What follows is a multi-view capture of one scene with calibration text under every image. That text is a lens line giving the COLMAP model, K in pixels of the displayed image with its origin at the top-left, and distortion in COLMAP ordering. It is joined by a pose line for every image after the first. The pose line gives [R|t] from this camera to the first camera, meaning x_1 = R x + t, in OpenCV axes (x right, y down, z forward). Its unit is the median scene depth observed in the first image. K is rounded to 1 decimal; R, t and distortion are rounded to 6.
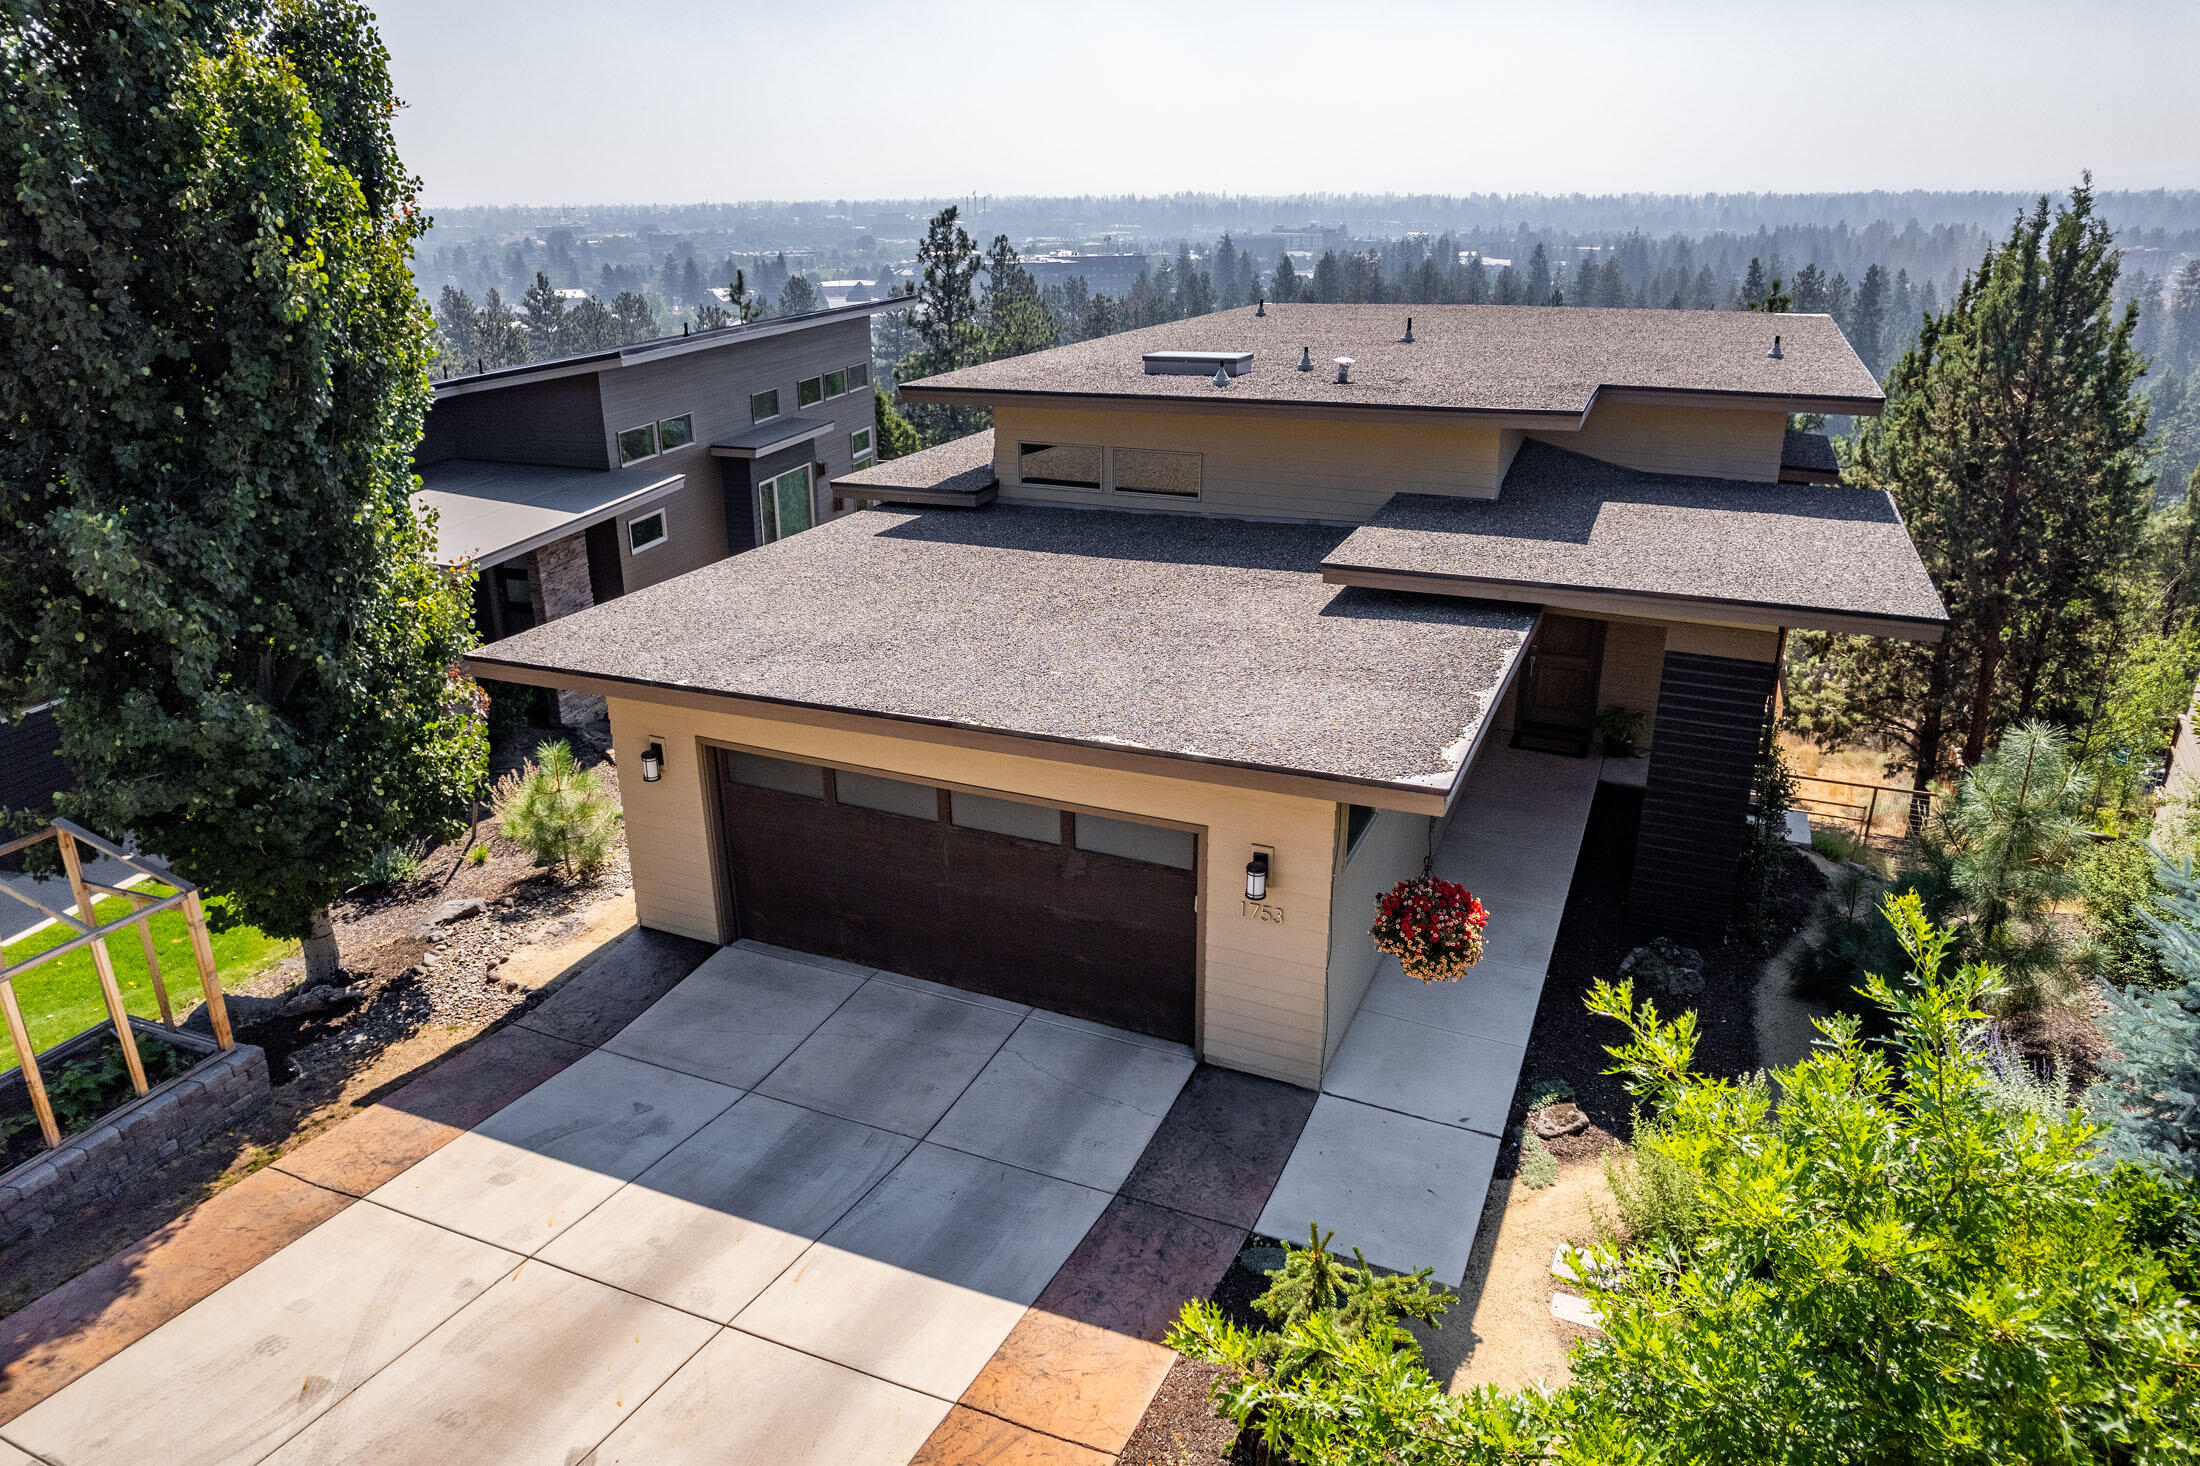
lens RADIAL K [[1412.5, 0, 1100.0], [0, 1412.5, 733.0], [0, 0, 1]] dist [-0.080475, 0.071564]
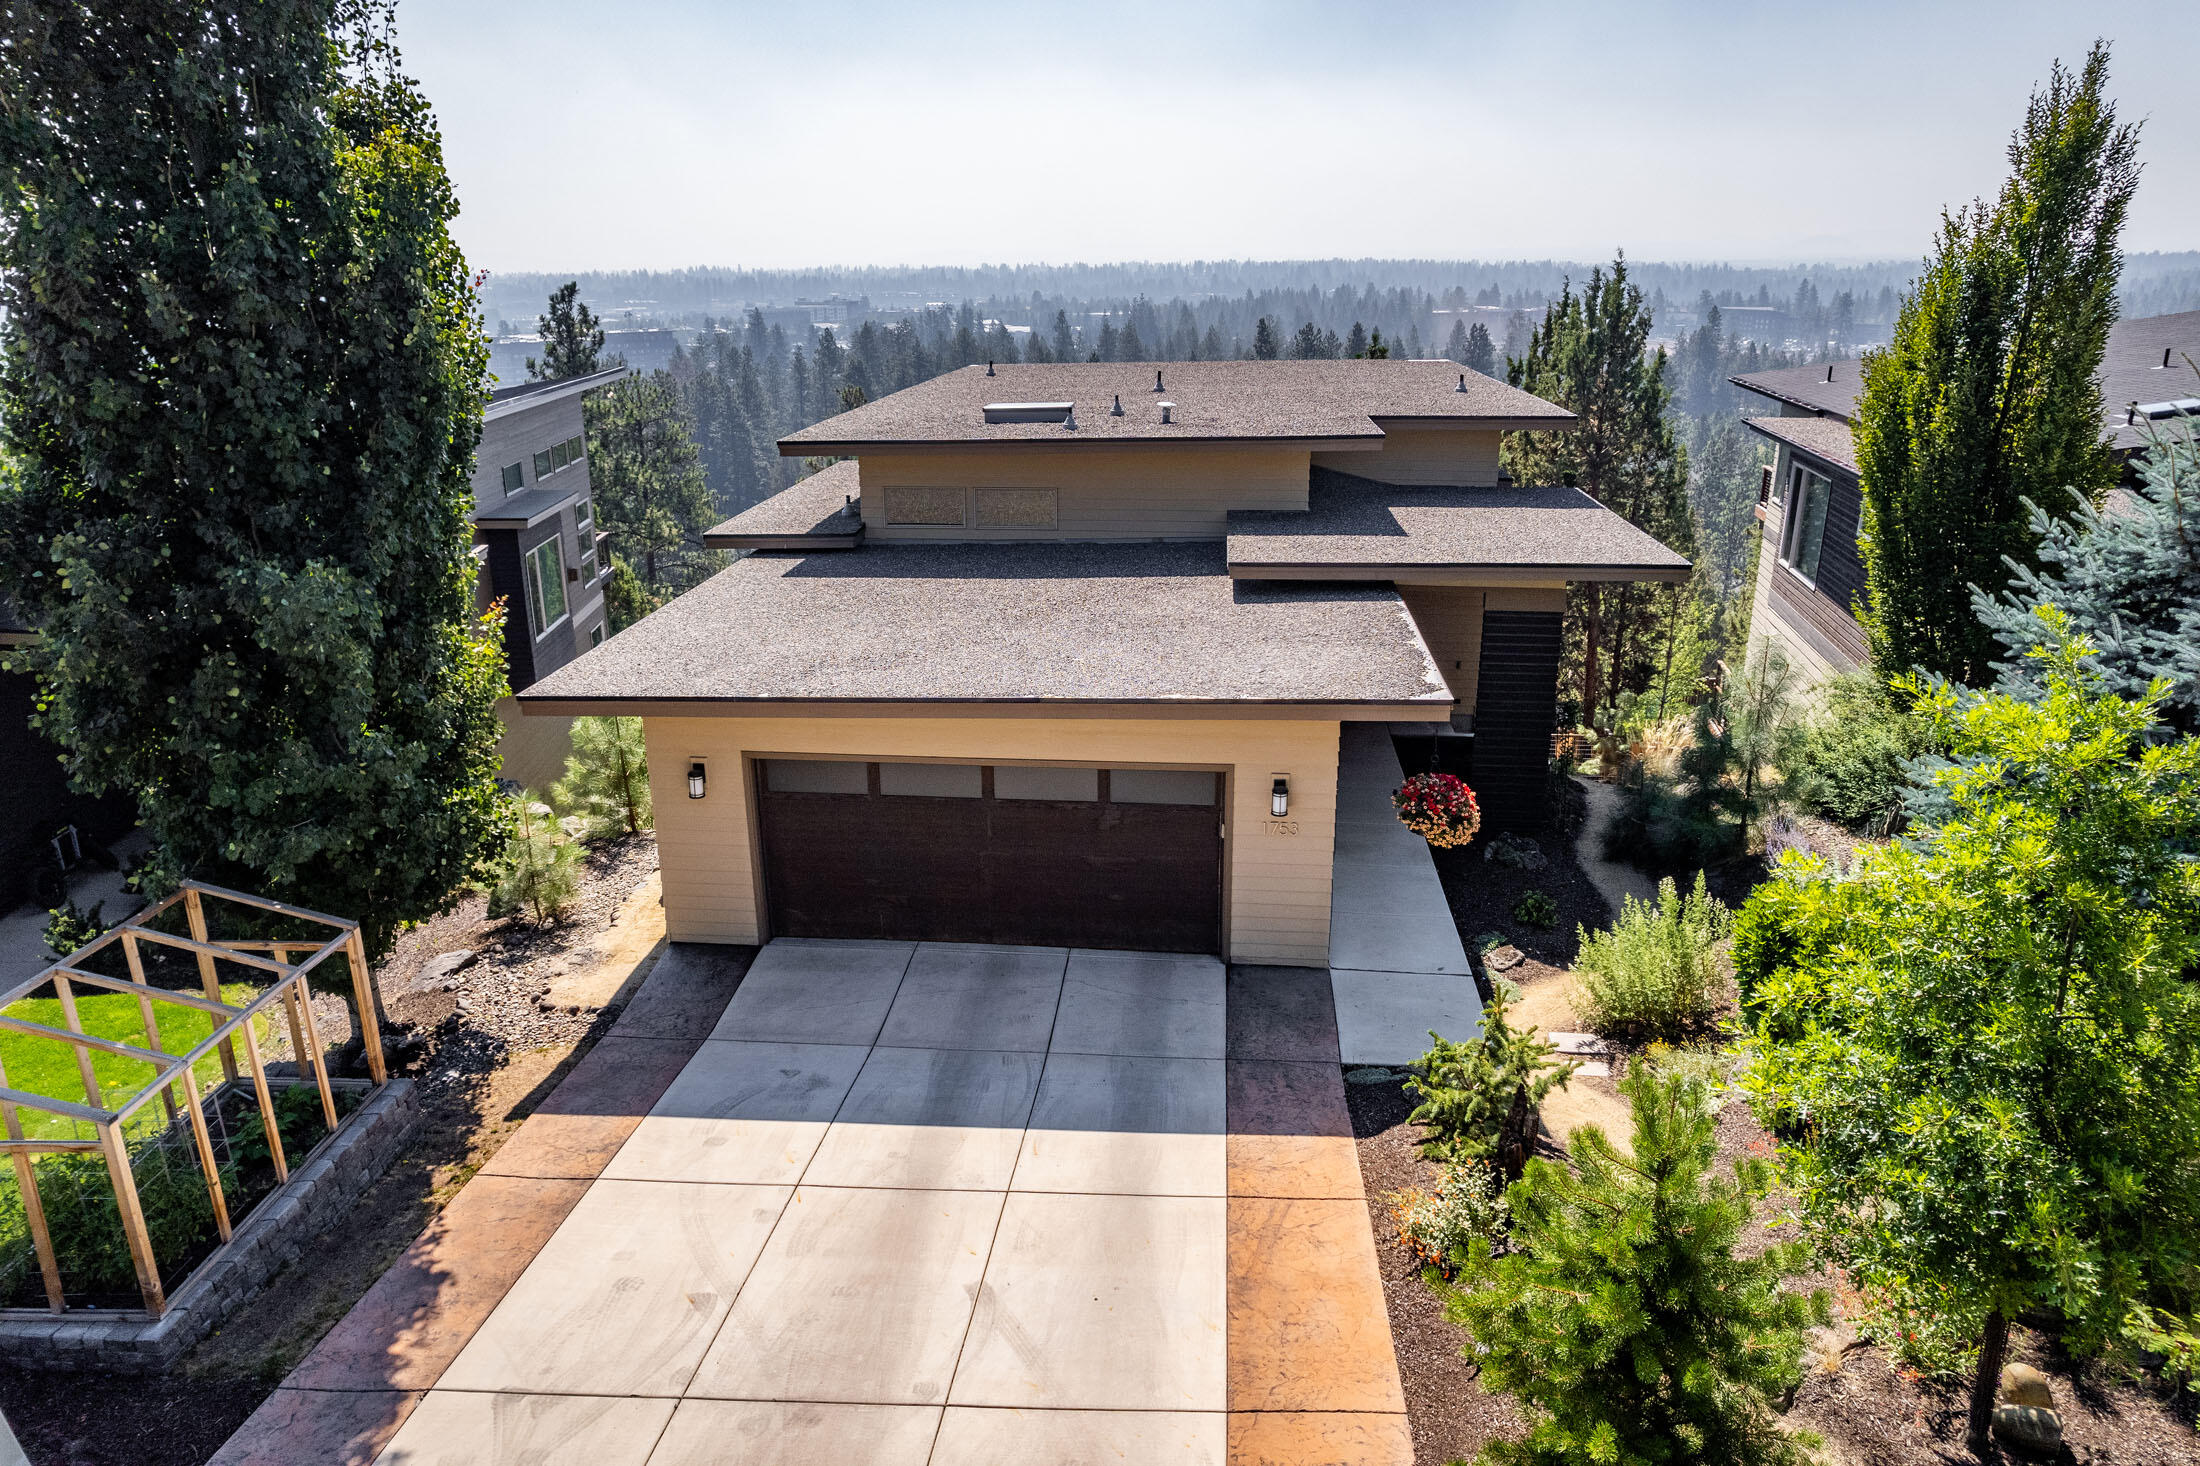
lens RADIAL K [[1412.5, 0, 1100.0], [0, 1412.5, 733.0], [0, 0, 1]] dist [-0.080475, 0.071564]
pose [[0.947623, -0.101026, 0.302992, -0.348845], [0.115049, 0.992944, -0.028746, 0.051326], [-0.297950, 0.062099, 0.952559, -0.134719]]
